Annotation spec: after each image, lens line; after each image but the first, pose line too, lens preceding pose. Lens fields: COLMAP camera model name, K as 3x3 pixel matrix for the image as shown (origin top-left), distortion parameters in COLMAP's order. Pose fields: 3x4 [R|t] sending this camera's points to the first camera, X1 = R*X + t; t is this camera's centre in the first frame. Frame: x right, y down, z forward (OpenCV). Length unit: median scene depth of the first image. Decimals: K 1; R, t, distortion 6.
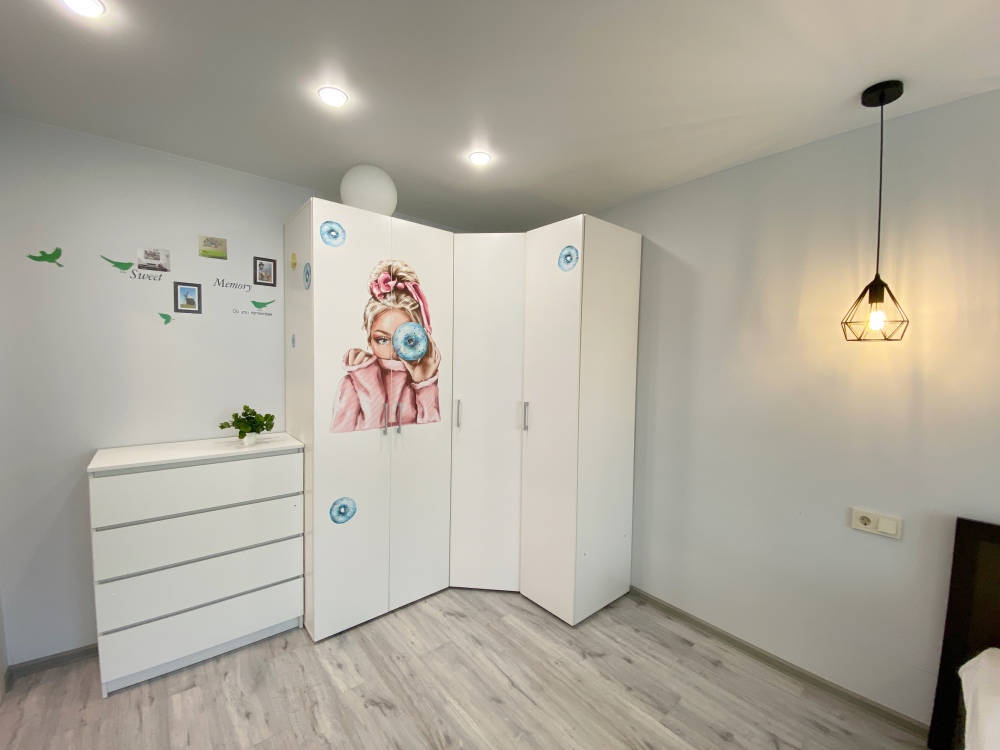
lens RADIAL K [[409.8, 0, 496.9], [0, 409.8, 376.2], [0, 0, 1]] dist [0.022584, -0.022573]
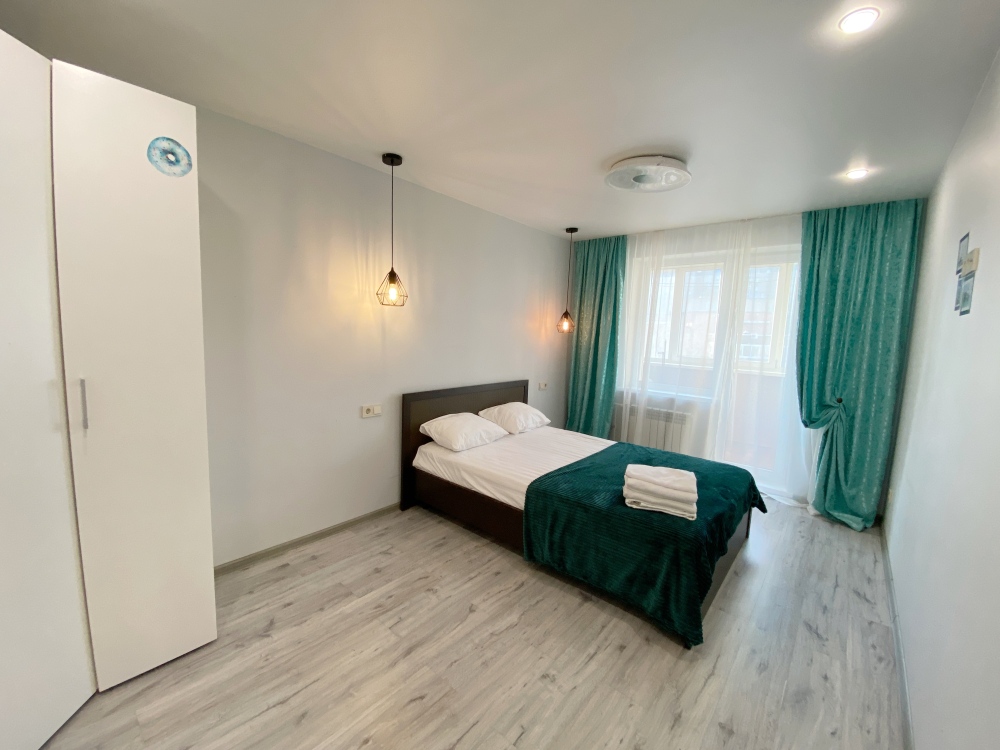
lens RADIAL K [[409.8, 0, 496.9], [0, 409.8, 376.2], [0, 0, 1]] dist [0.022584, -0.022573]
pose [[-0.168108, -0.136579, 0.976261, -0.747340], [0.002419, 0.990295, 0.138959, -0.020989], [-0.985766, 0.025722, -0.166147, 0.685424]]
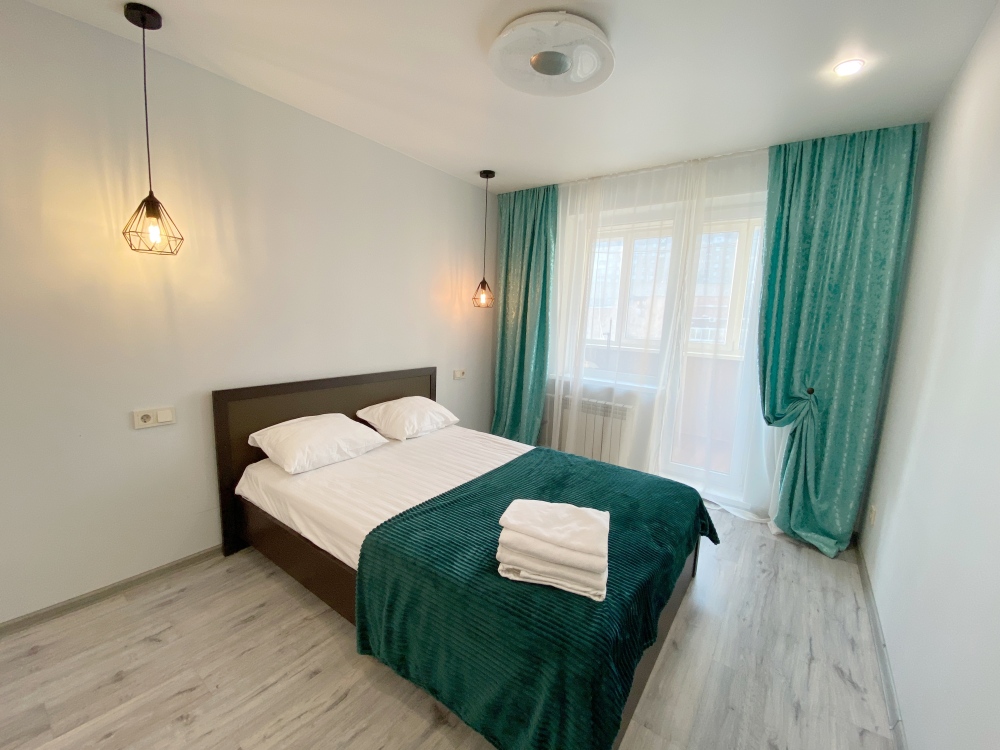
lens RADIAL K [[409.8, 0, 496.9], [0, 409.8, 376.2], [0, 0, 1]] dist [0.022584, -0.022573]
pose [[-0.241917, -0.172577, 0.954826, -0.349716], [-0.000637, 0.984084, 0.177704, 0.035343], [-0.970297, 0.042382, -0.238176, 0.303177]]
